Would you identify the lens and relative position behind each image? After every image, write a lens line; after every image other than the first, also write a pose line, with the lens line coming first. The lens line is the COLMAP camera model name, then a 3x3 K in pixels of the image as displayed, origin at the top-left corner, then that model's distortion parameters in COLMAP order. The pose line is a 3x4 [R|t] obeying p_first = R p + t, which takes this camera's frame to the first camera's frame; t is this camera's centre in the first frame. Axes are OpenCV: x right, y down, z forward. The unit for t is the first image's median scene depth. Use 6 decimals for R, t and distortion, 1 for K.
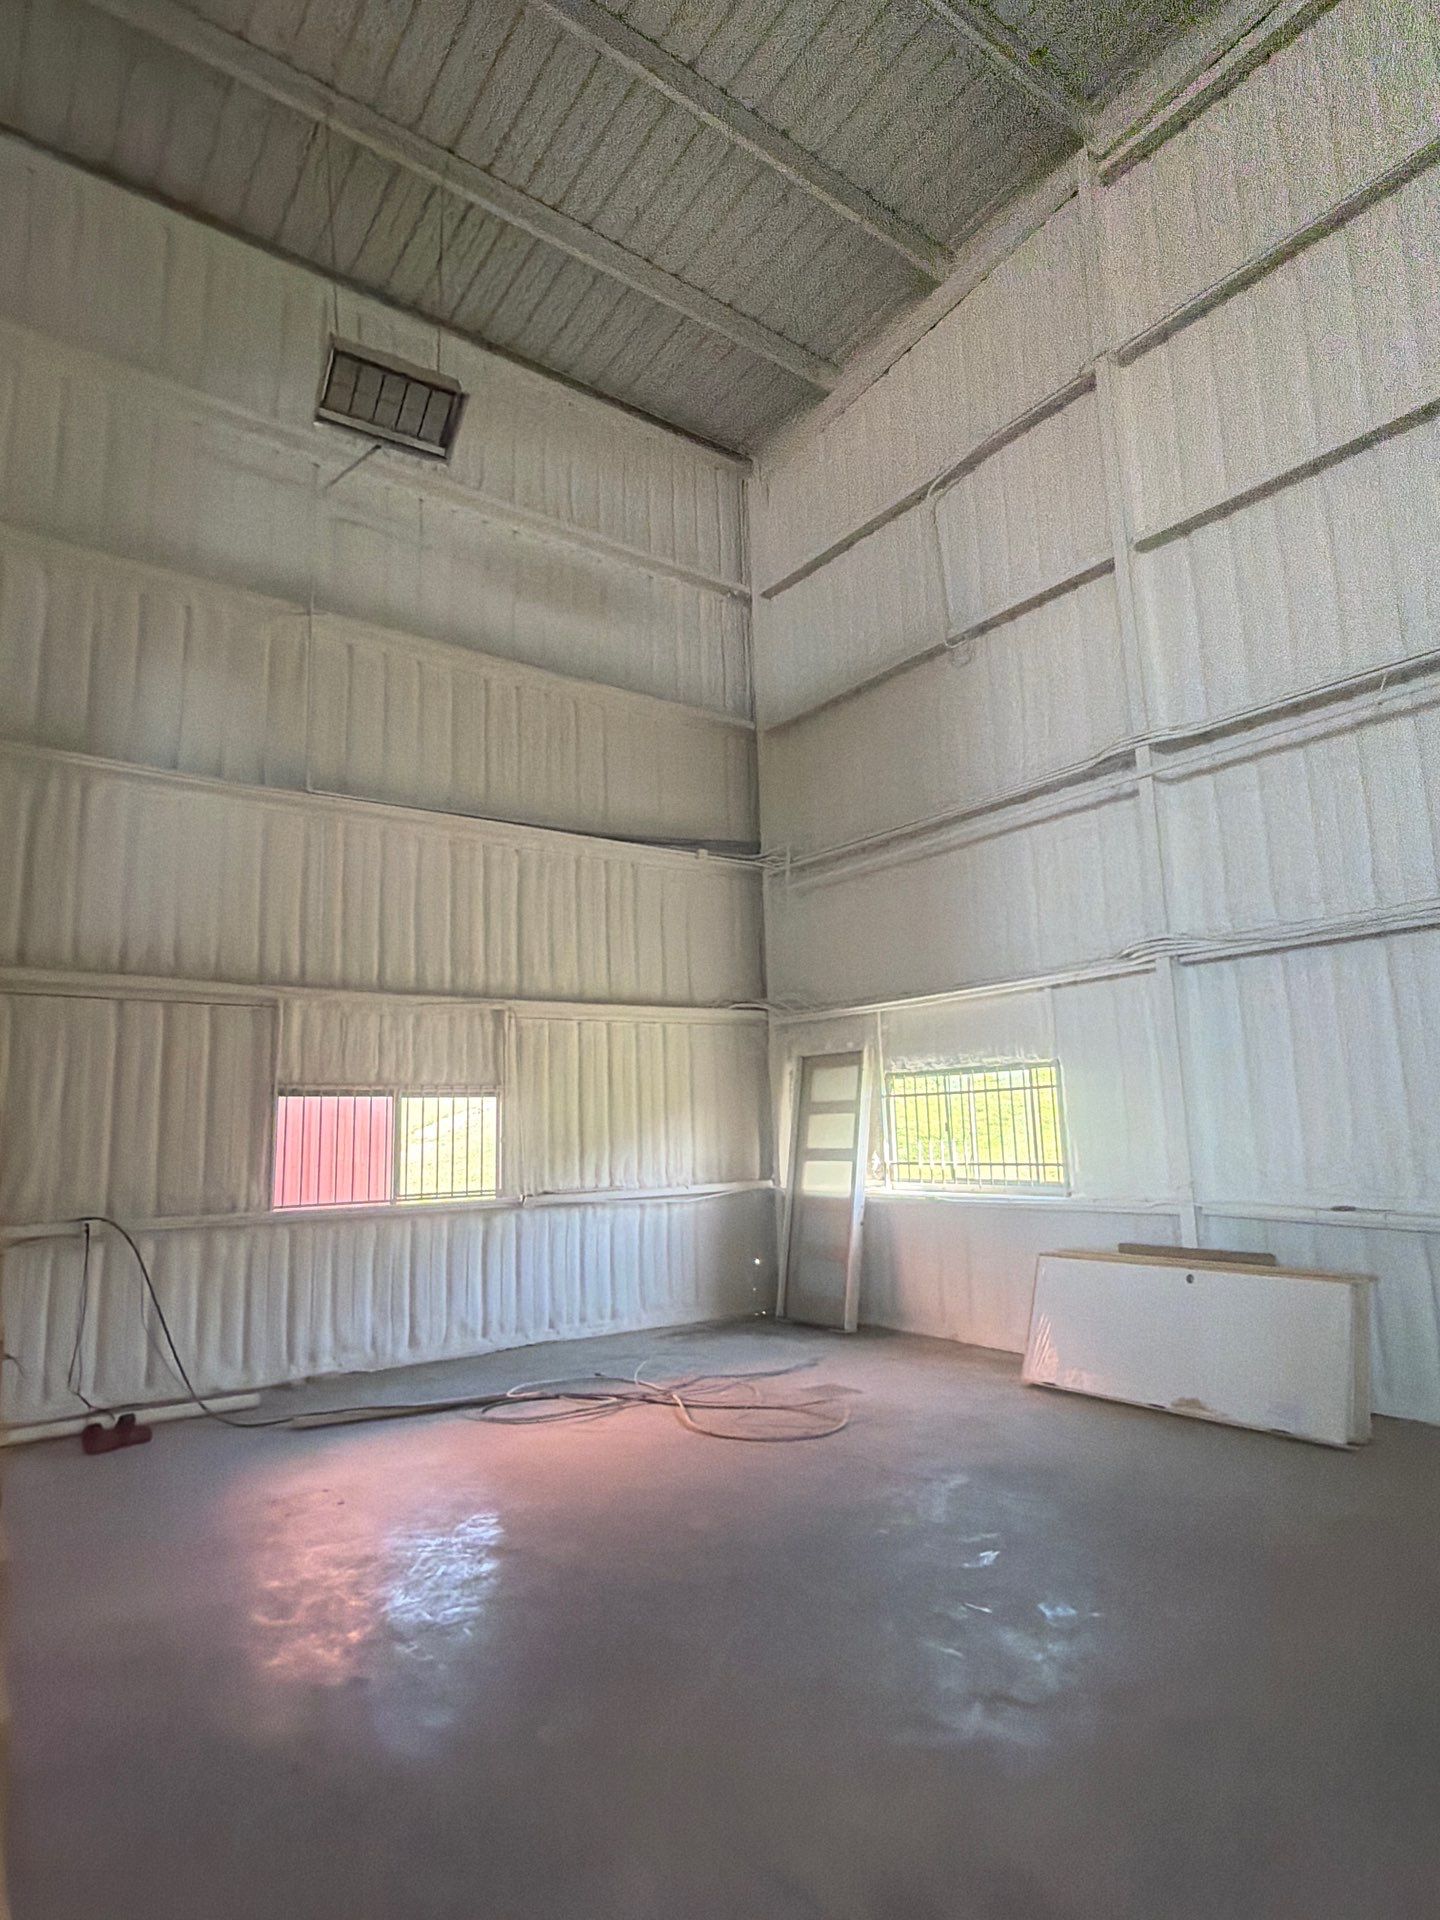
lens RADIAL K [[1072.4, 0, 720.0], [0, 1072.4, 960.0], [0, 0, 1]] dist [-0.000614, 0.001176]
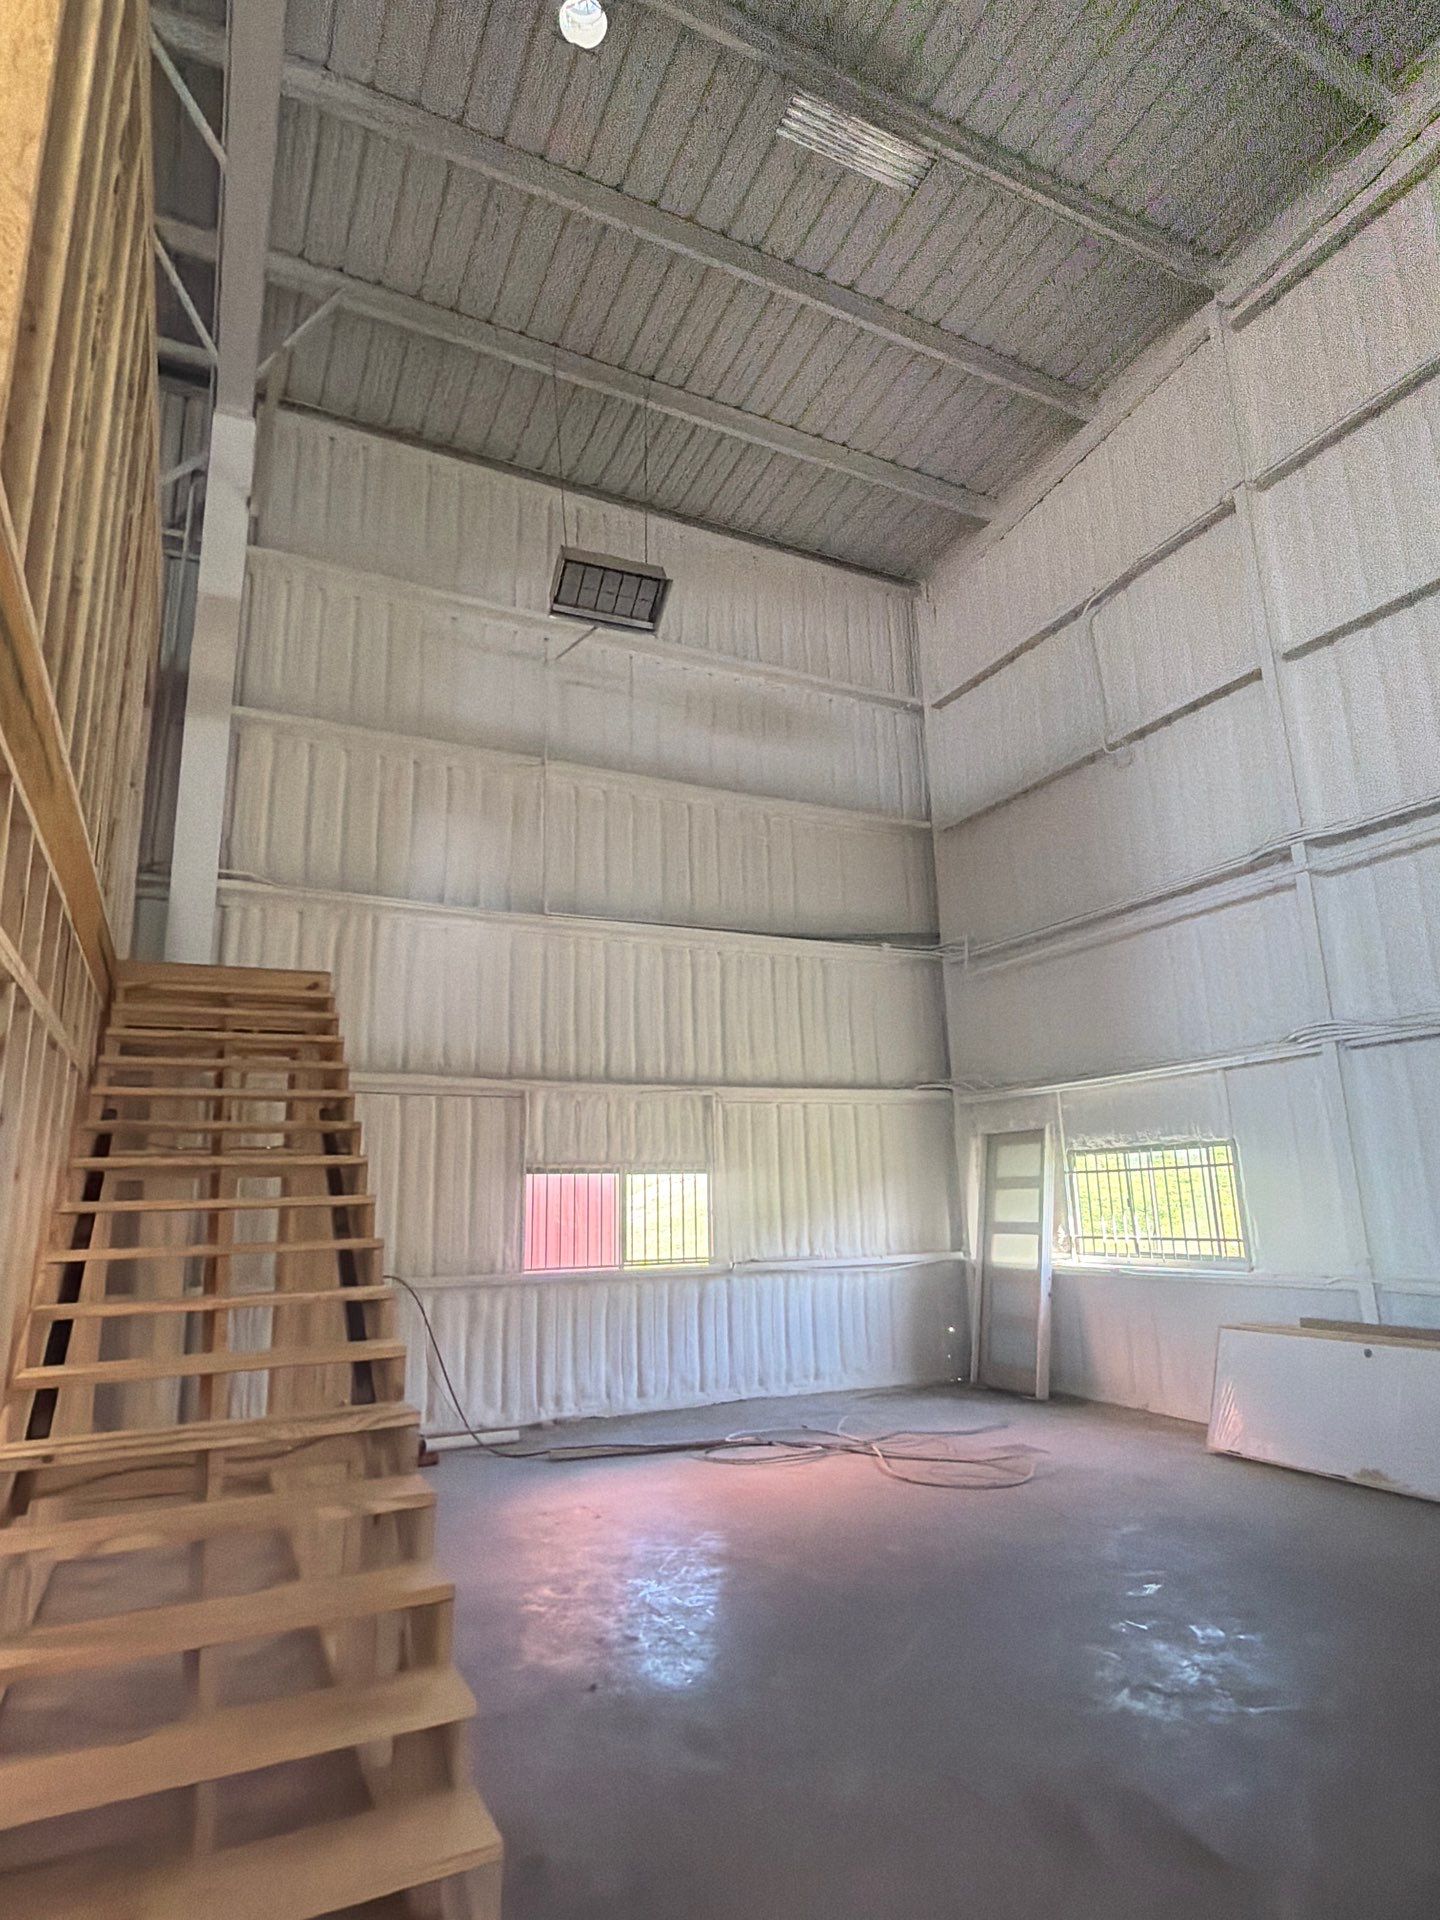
lens RADIAL K [[1063.6, 0, 719.7], [0, 1063.6, 963.1], [0, 0, 1]] dist [0.004371, 0.000085]
pose [[0.983637, -0.035357, -0.176656, 0.011248], [0.024621, 0.997735, -0.062604, -0.025959], [0.178469, 0.057231, 0.982280, -0.123804]]
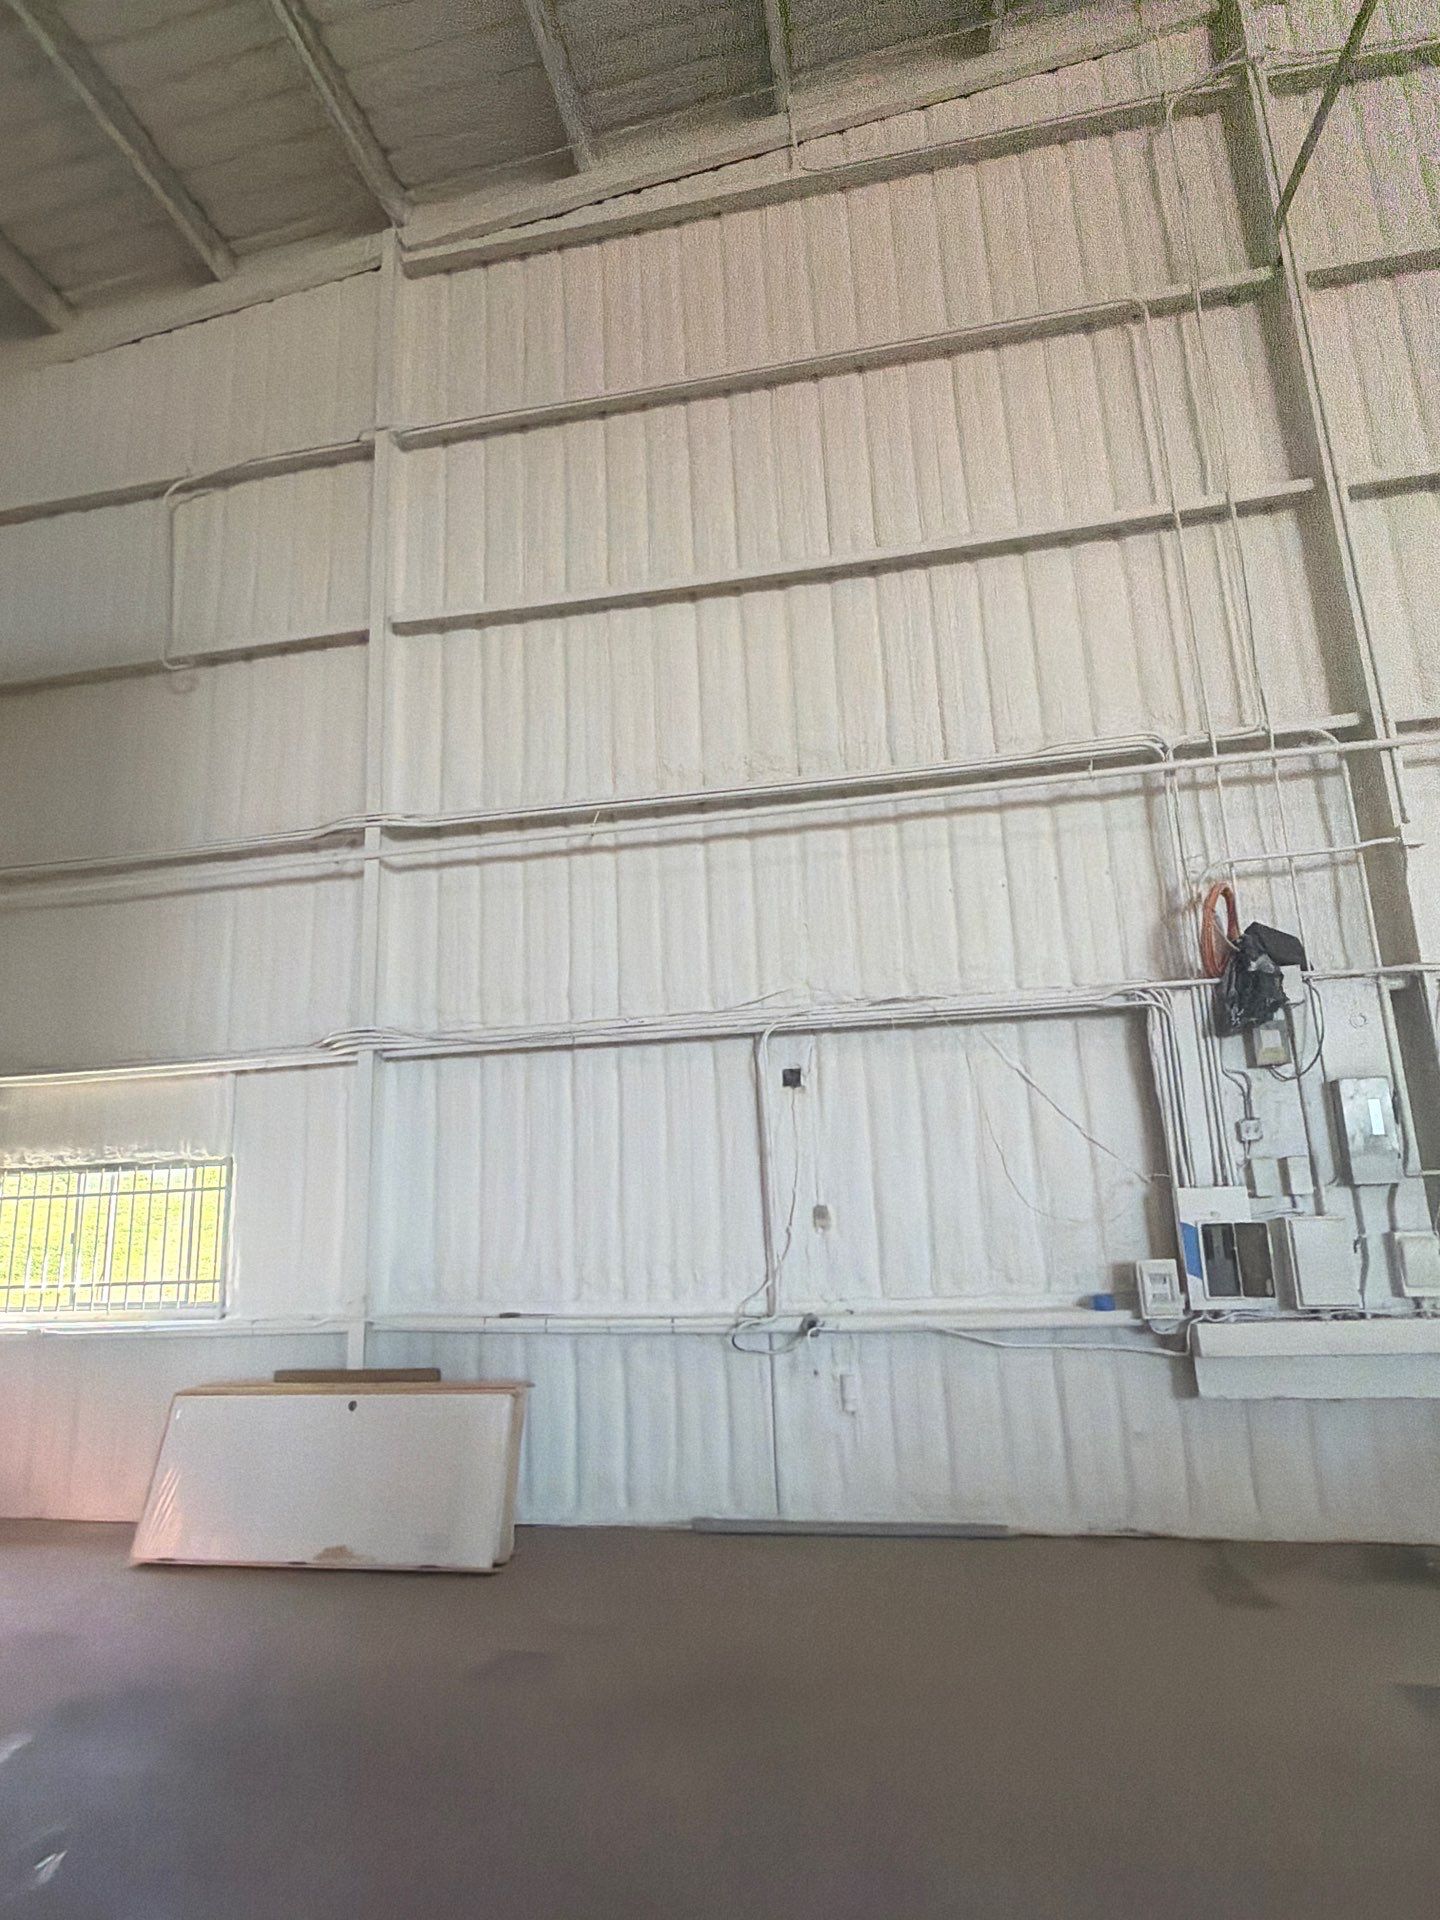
lens RADIAL K [[1072.4, 0, 720.0], [0, 1072.4, 960.0], [0, 0, 1]] dist [-0.000614, 0.001176]
pose [[0.737931, 0.149352, 0.658142, 0.011322], [-0.089694, 0.988258, -0.123697, 0.006909], [-0.668889, 0.032248, 0.742663, 0.084964]]
